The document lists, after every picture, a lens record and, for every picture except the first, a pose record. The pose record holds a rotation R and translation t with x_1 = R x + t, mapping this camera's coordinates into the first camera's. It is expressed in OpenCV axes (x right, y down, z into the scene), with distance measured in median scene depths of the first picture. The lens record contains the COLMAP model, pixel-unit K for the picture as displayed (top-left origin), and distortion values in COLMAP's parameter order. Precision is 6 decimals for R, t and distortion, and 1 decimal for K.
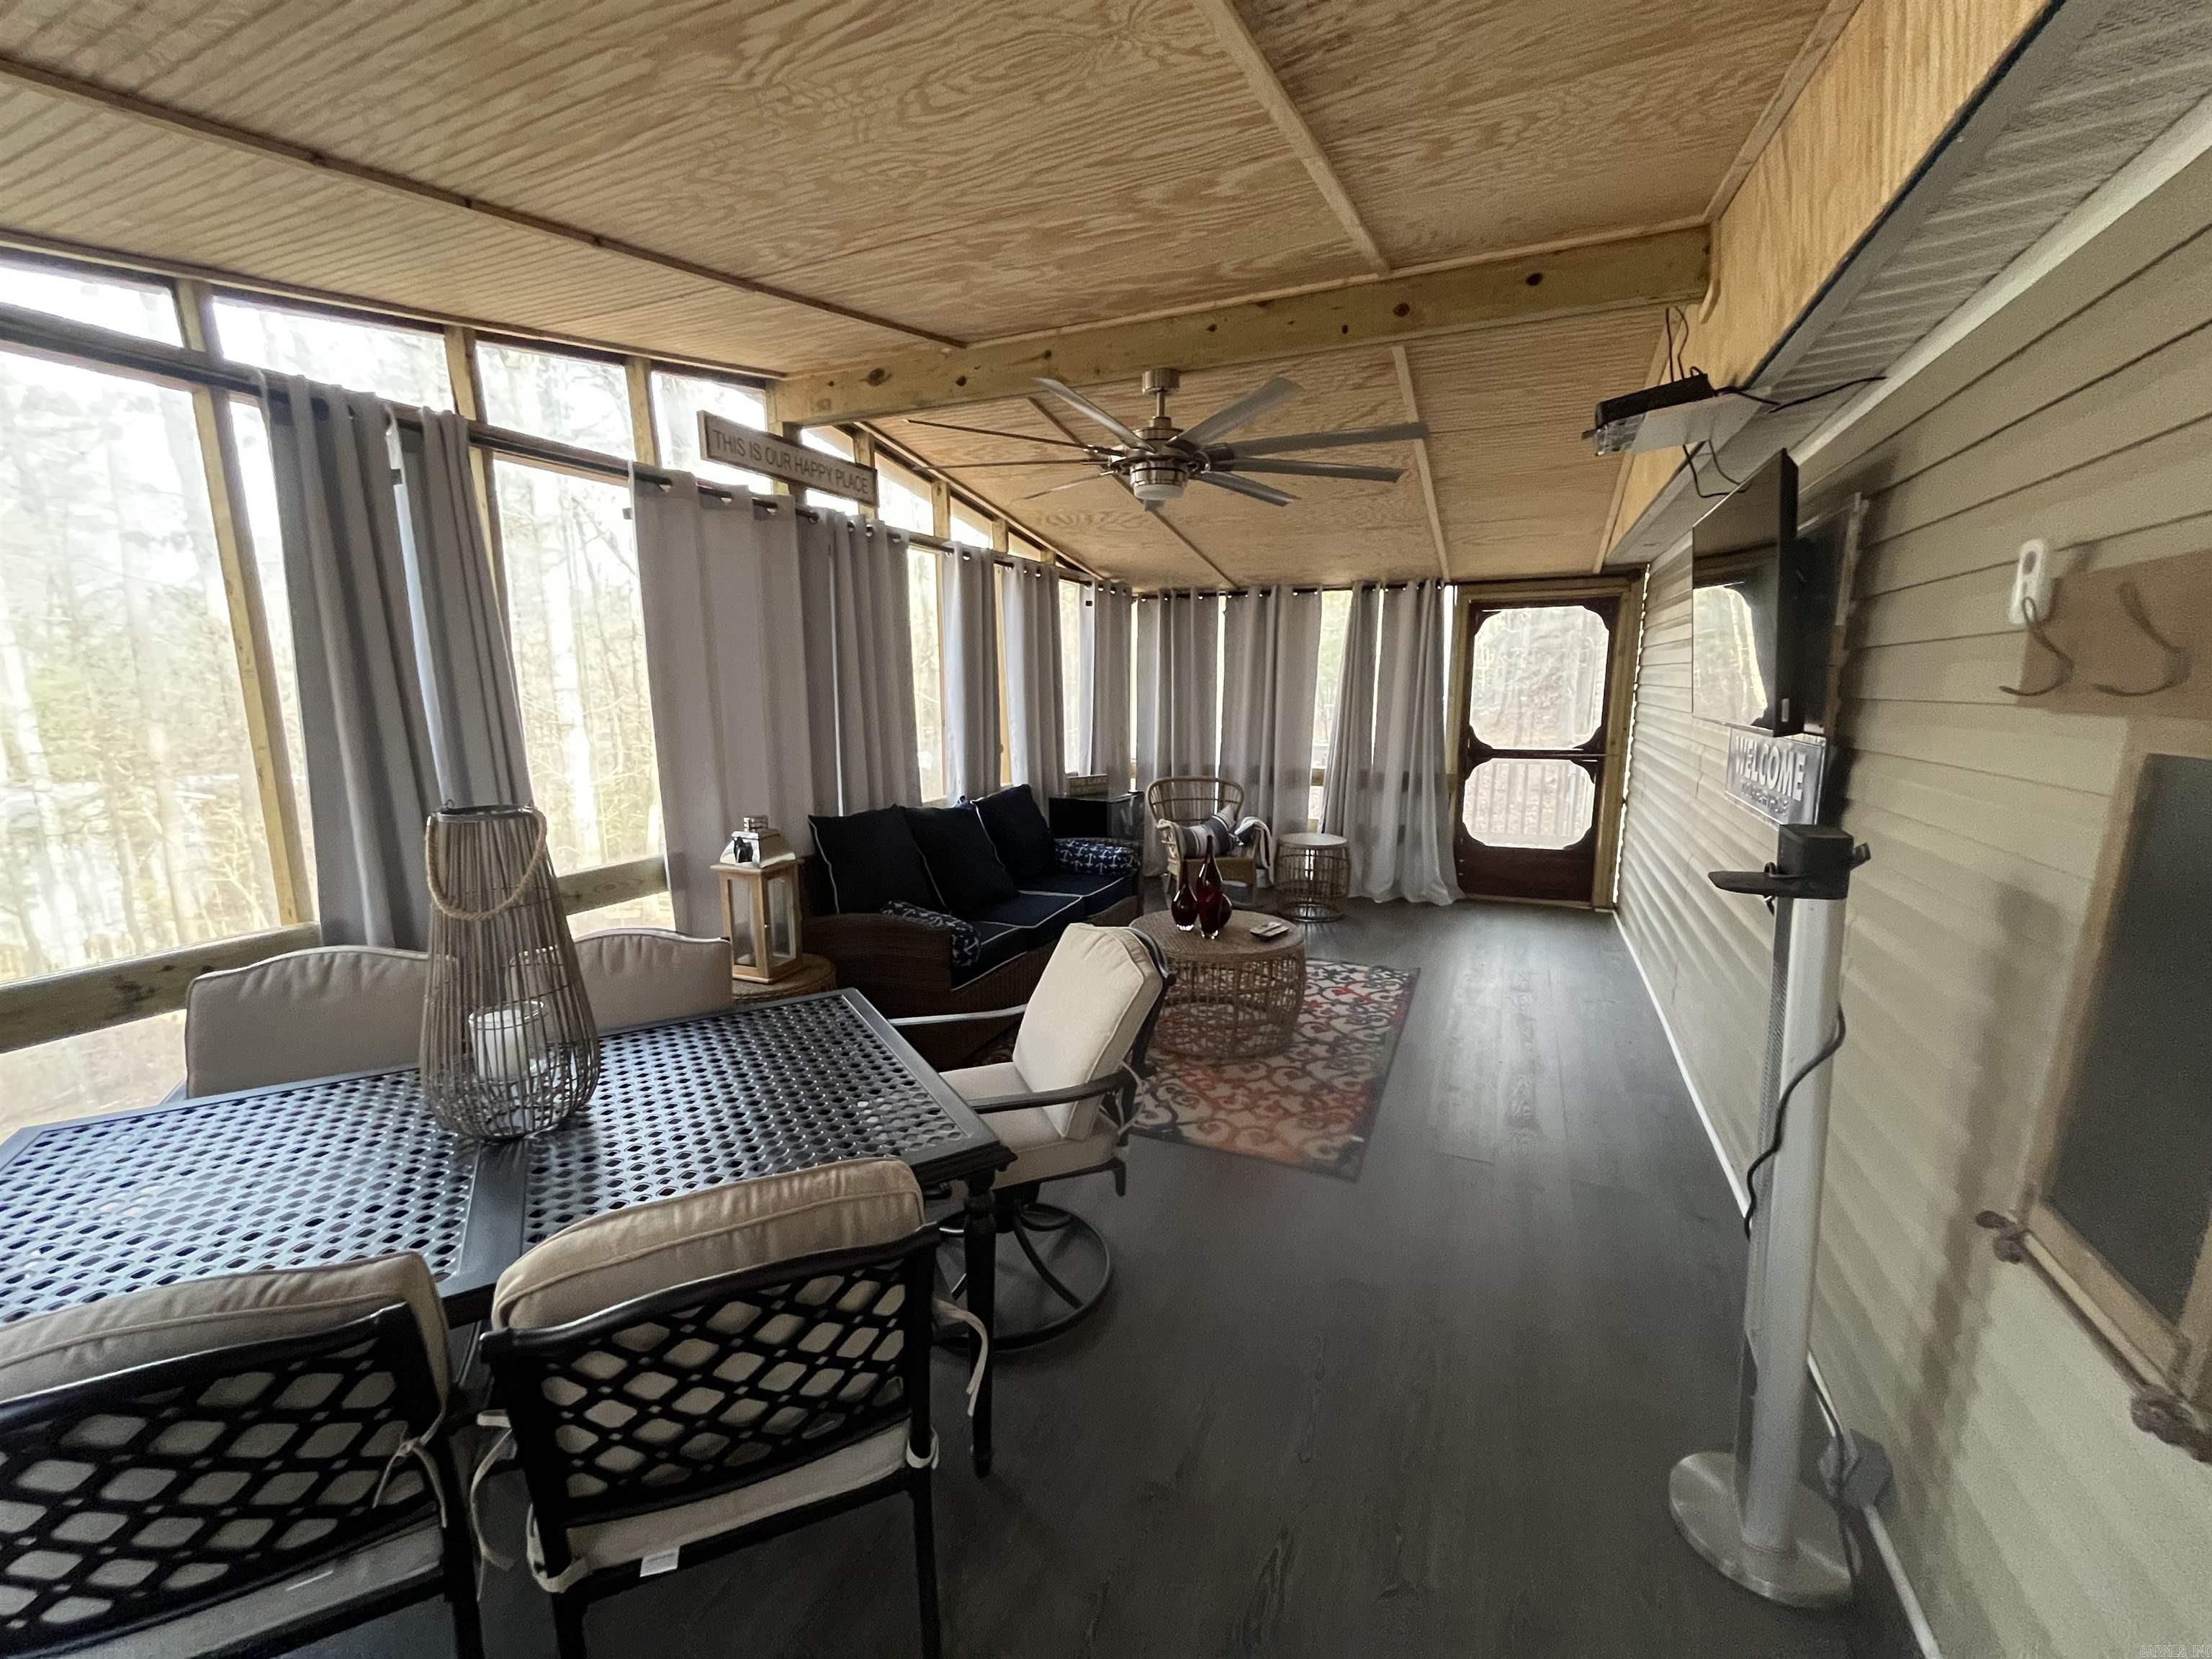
lens RADIAL K [[886.4, 0, 1097.6], [0, 886.4, 833.6], [0, 0, 1]] dist [-0.001242, -0.000038]
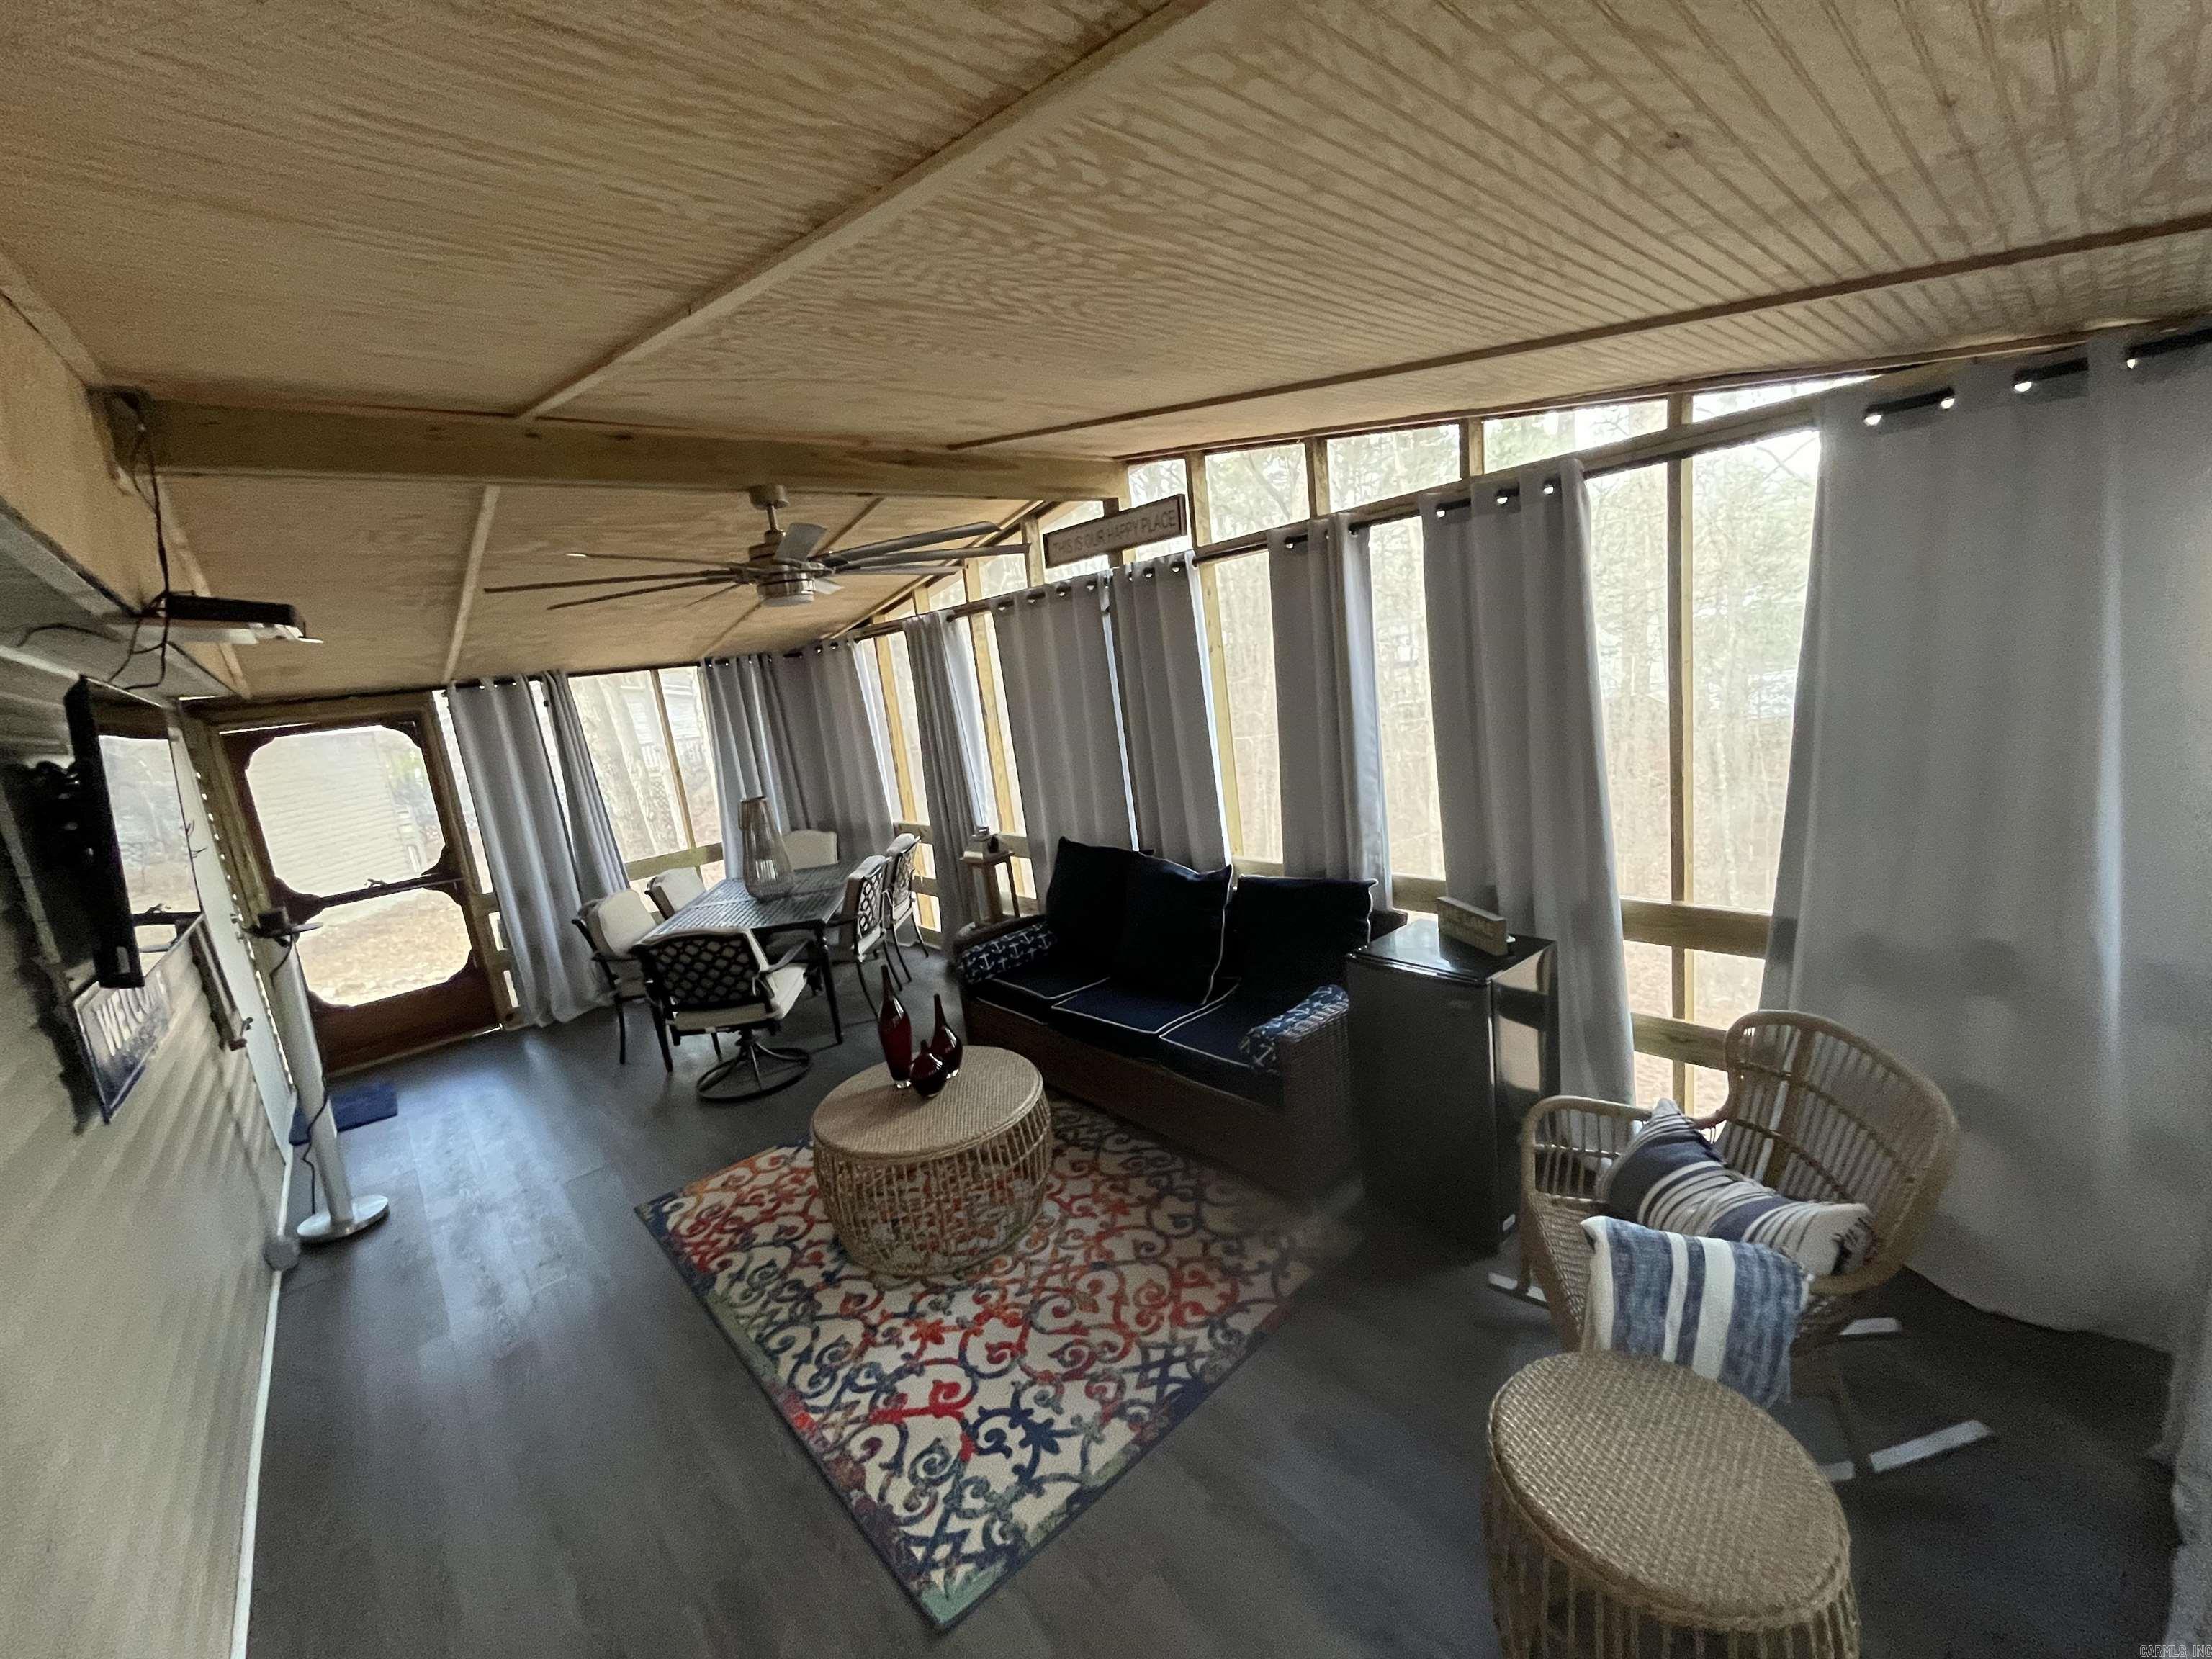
lens RADIAL K [[886.4, 0, 1112.4], [0, 886.4, 823.9], [0, 0, 1]] dist [-0.001242, -0.000038]
pose [[-0.388687, 0.214951, -0.895946, 0.968939], [-0.036634, 0.968032, 0.248139, -0.437326], [0.920641, 0.129271, -0.368387, 1.891805]]
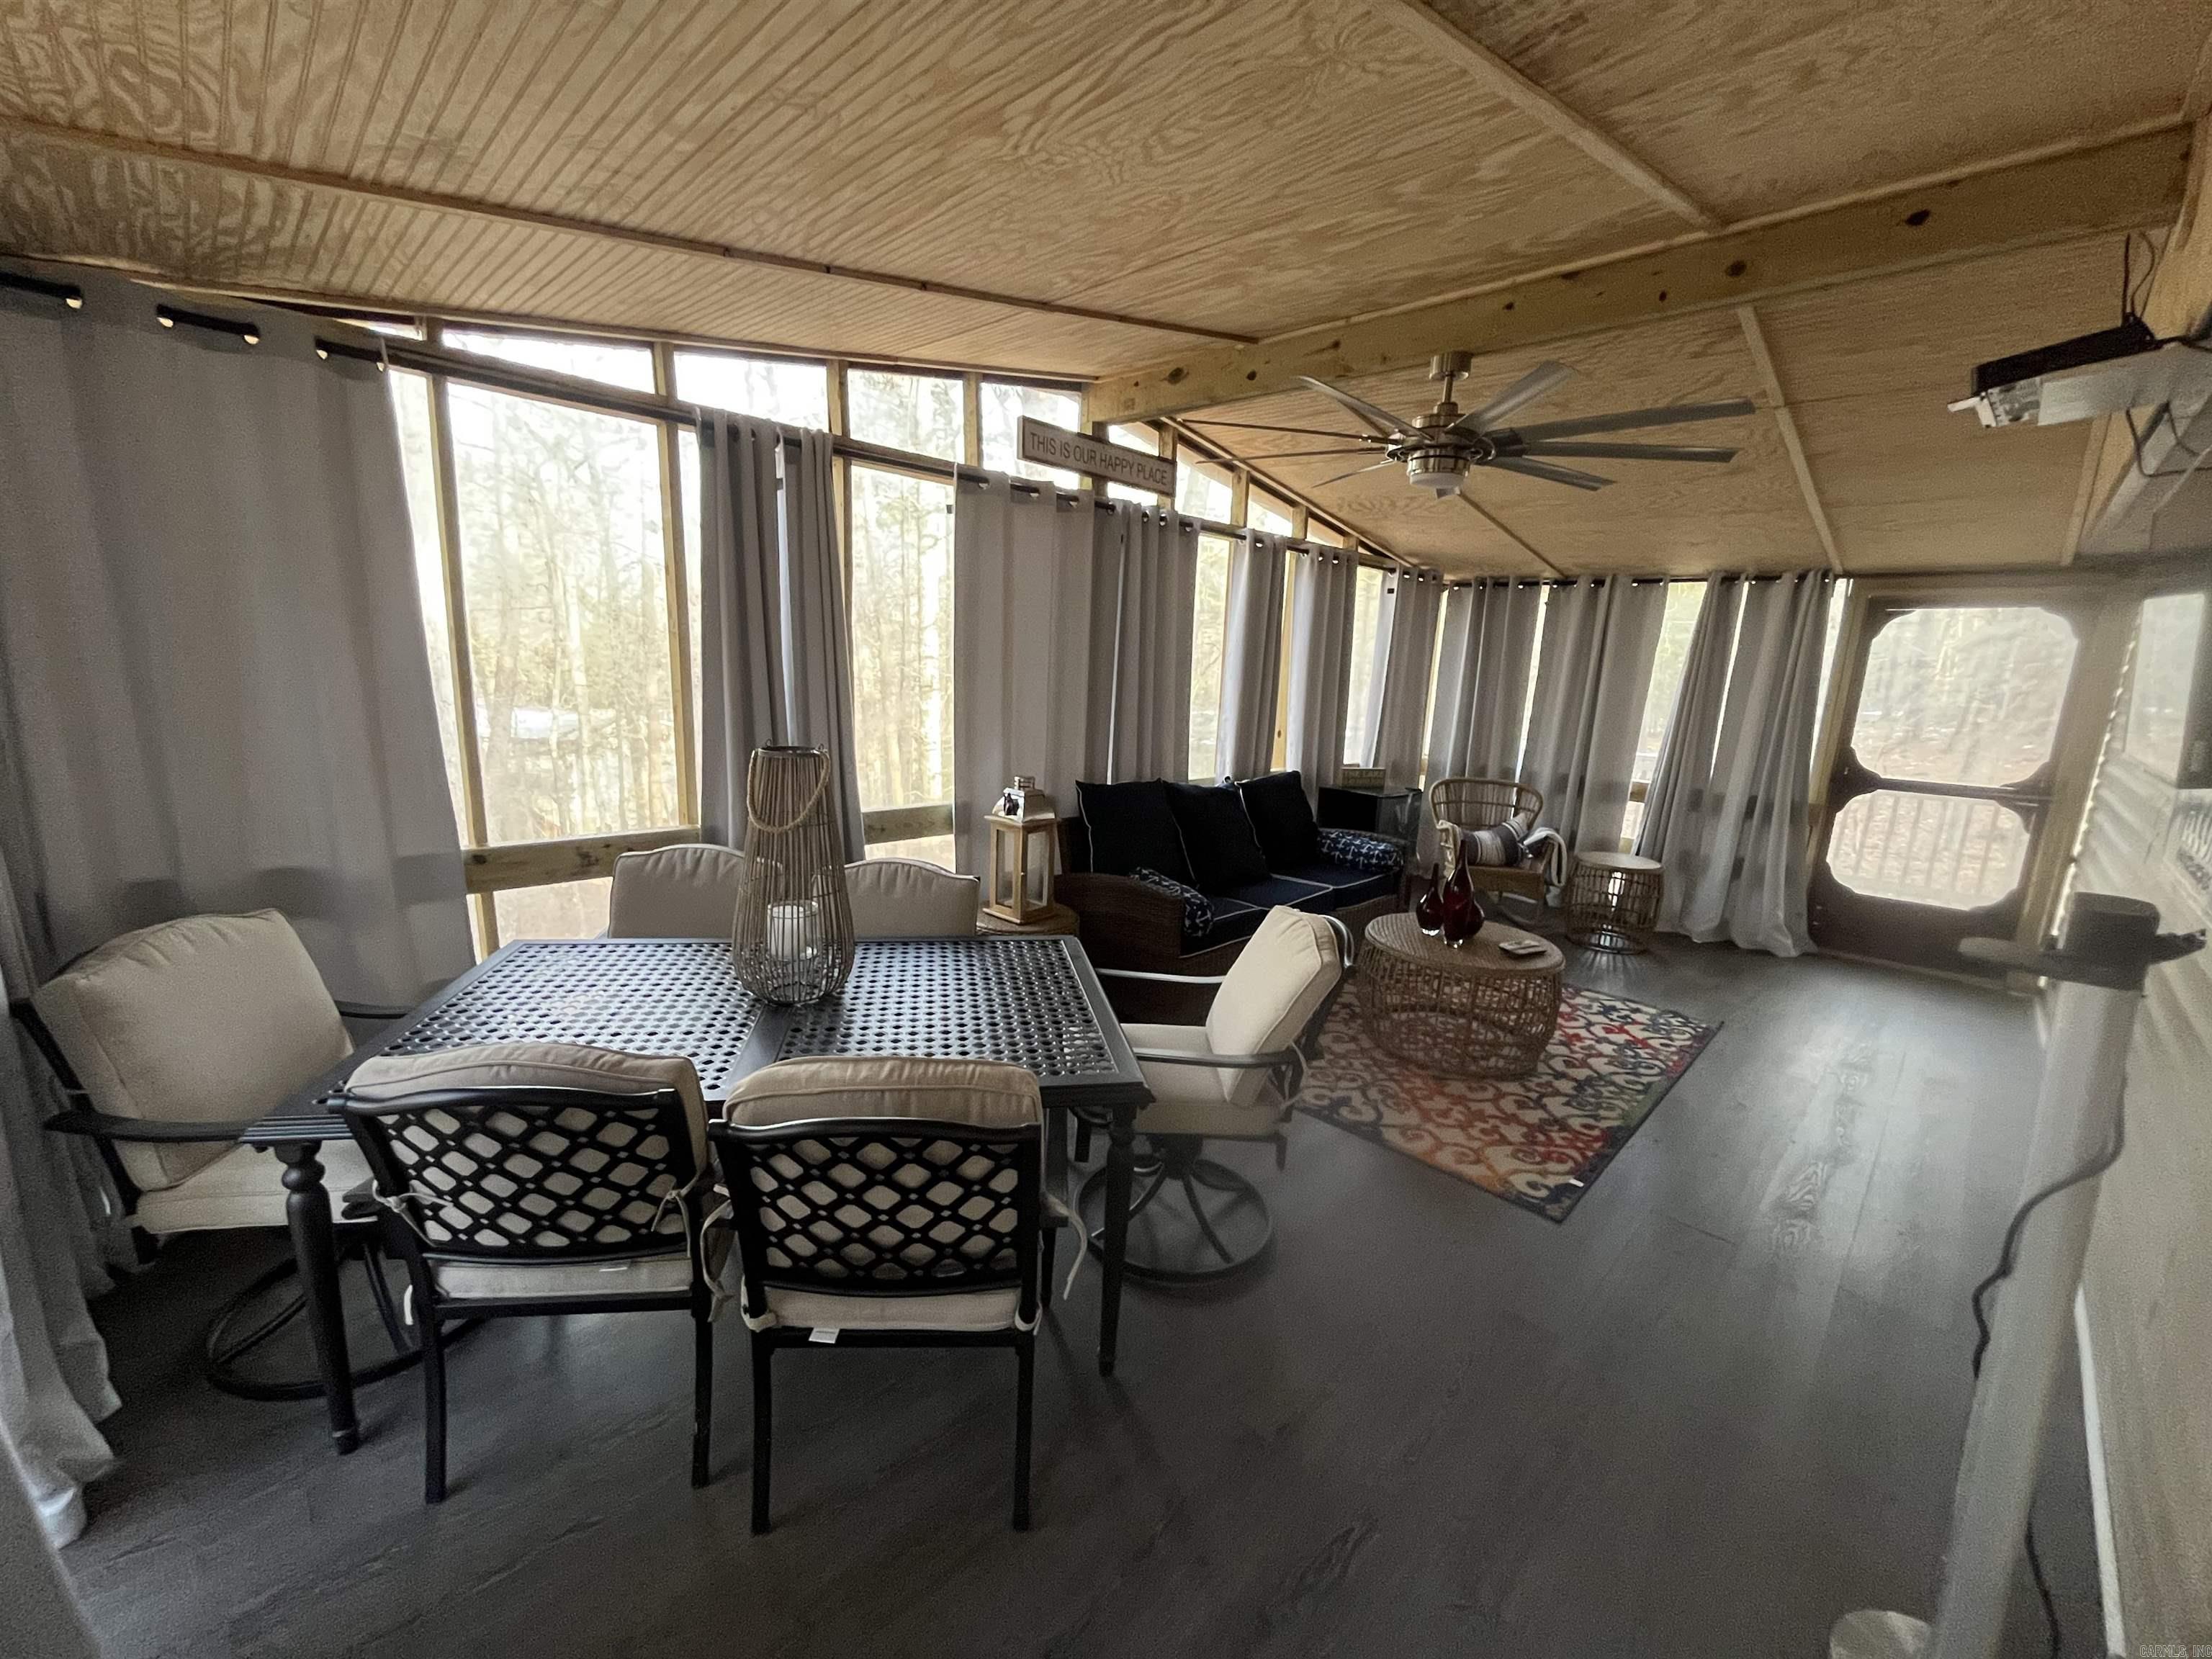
lens RADIAL K [[886.4, 0, 1103.4], [0, 886.4, 832.9], [0, 0, 1]] dist [-0.001242, -0.000038]
pose [[0.936956, 0.110784, -0.331421, 0.098827], [-0.104508, 0.993844, 0.036761, 0.000008], [0.333453, 0.000193, 0.942767, -0.036797]]
